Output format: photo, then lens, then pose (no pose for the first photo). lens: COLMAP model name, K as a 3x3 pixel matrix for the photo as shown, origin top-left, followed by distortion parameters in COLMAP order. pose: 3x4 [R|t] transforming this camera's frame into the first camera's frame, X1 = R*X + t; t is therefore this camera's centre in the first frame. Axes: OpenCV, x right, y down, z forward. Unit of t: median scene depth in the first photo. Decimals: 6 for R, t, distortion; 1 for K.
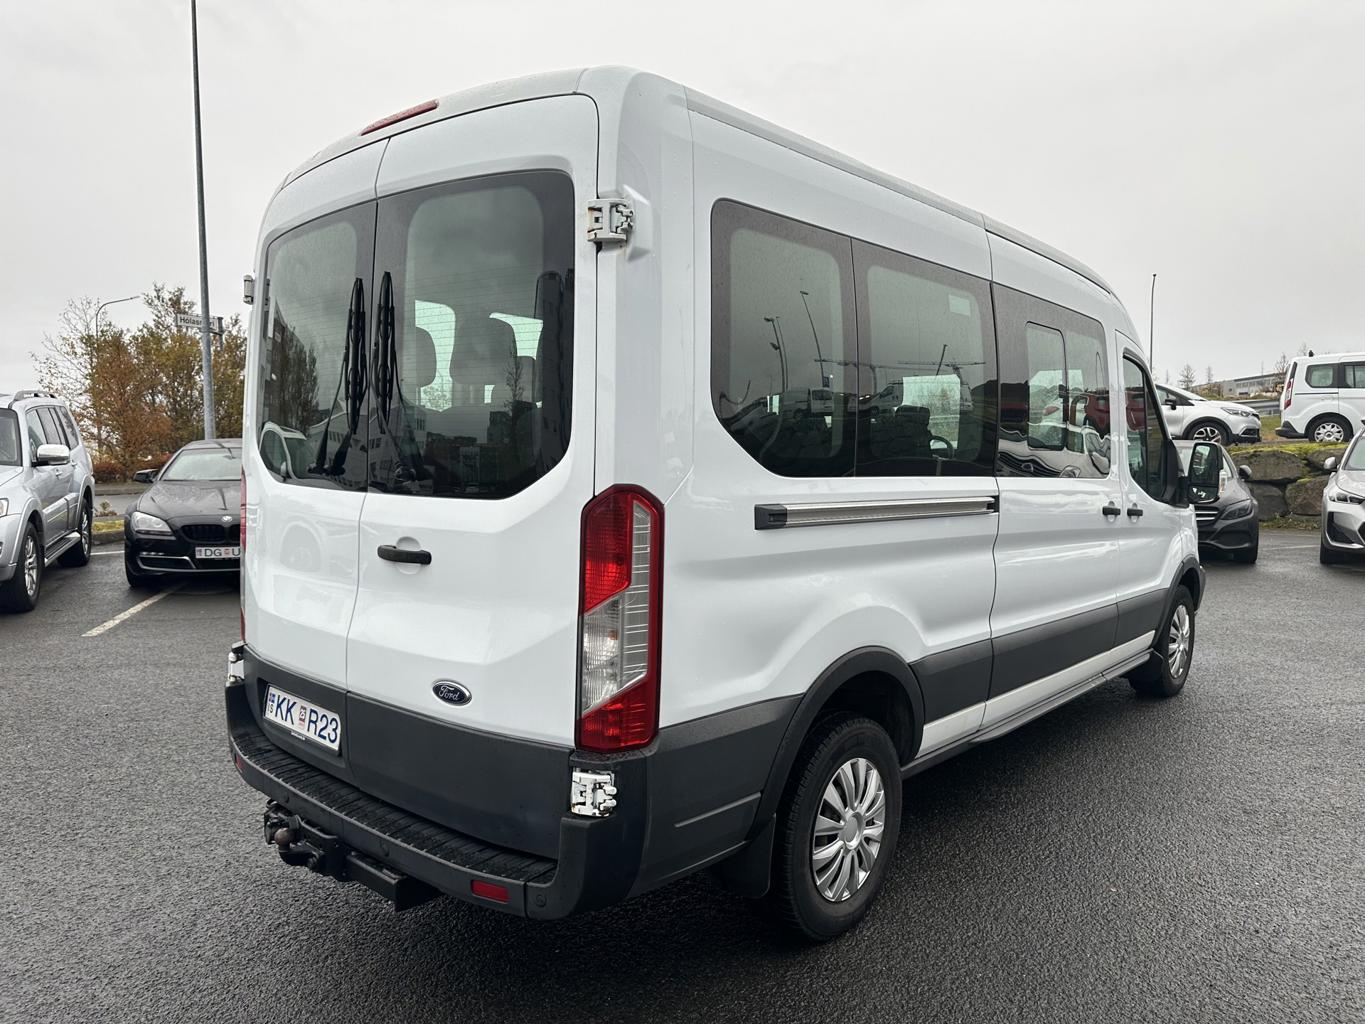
lens RADIAL K [[1047.9, 0, 672.6], [0, 1047.9, 506.0], [0, 0, 1]] dist [0.011288, -0.000776]
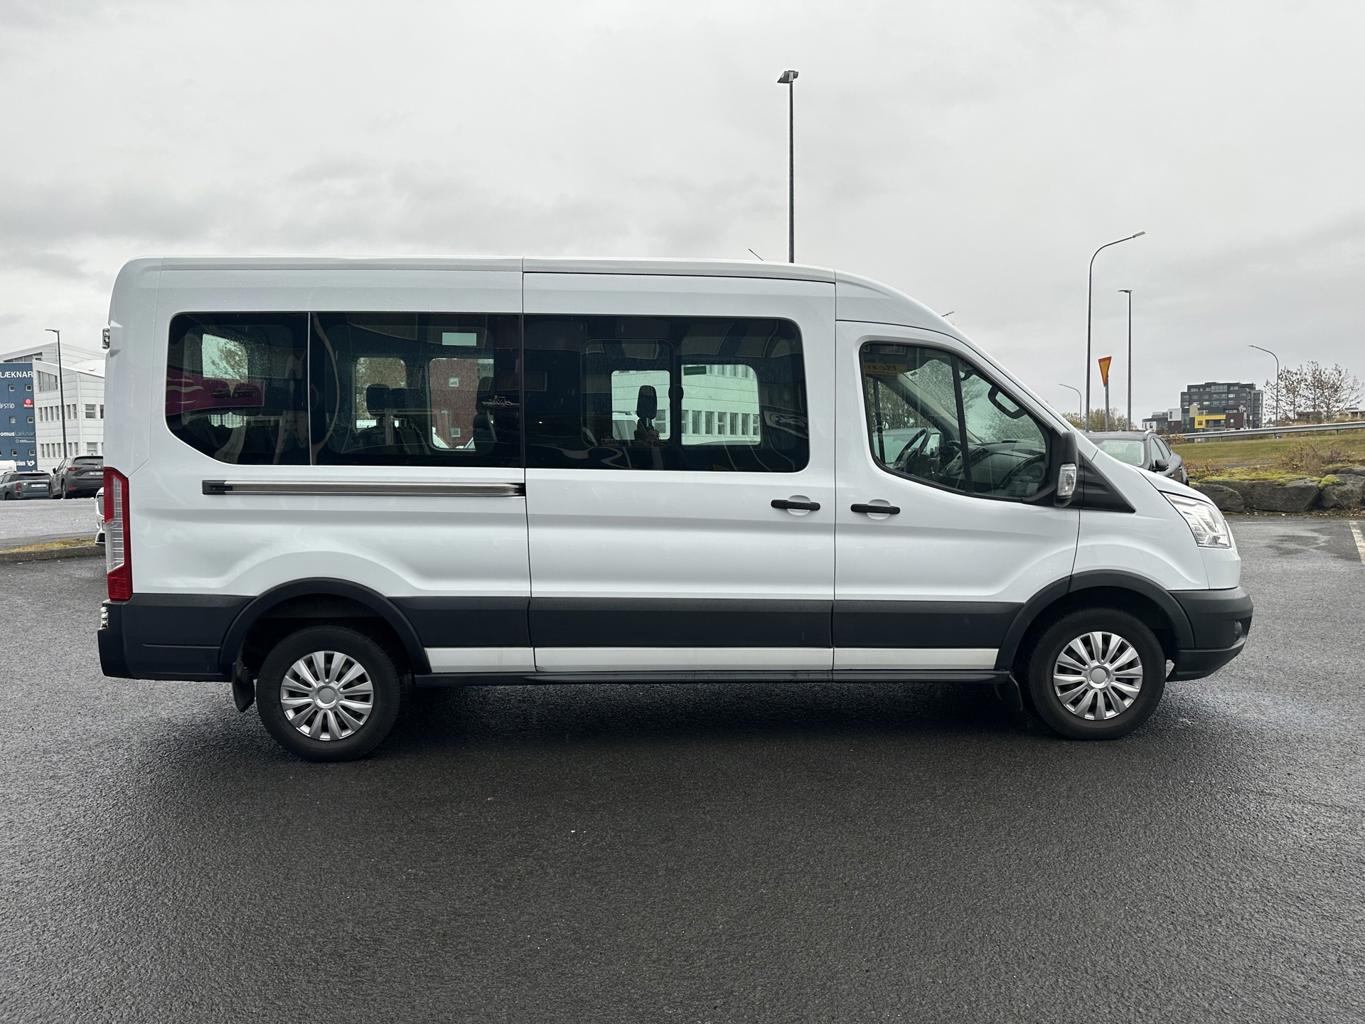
lens RADIAL K [[1047.9, 0, 672.6], [0, 1047.9, 506.0], [0, 0, 1]] dist [0.011288, -0.000776]
pose [[0.676914, 0.005461, -0.736042, 1.773898], [-0.032323, 0.999228, -0.022313, 0.052240], [0.735352, 0.038895, 0.676568, 0.353192]]
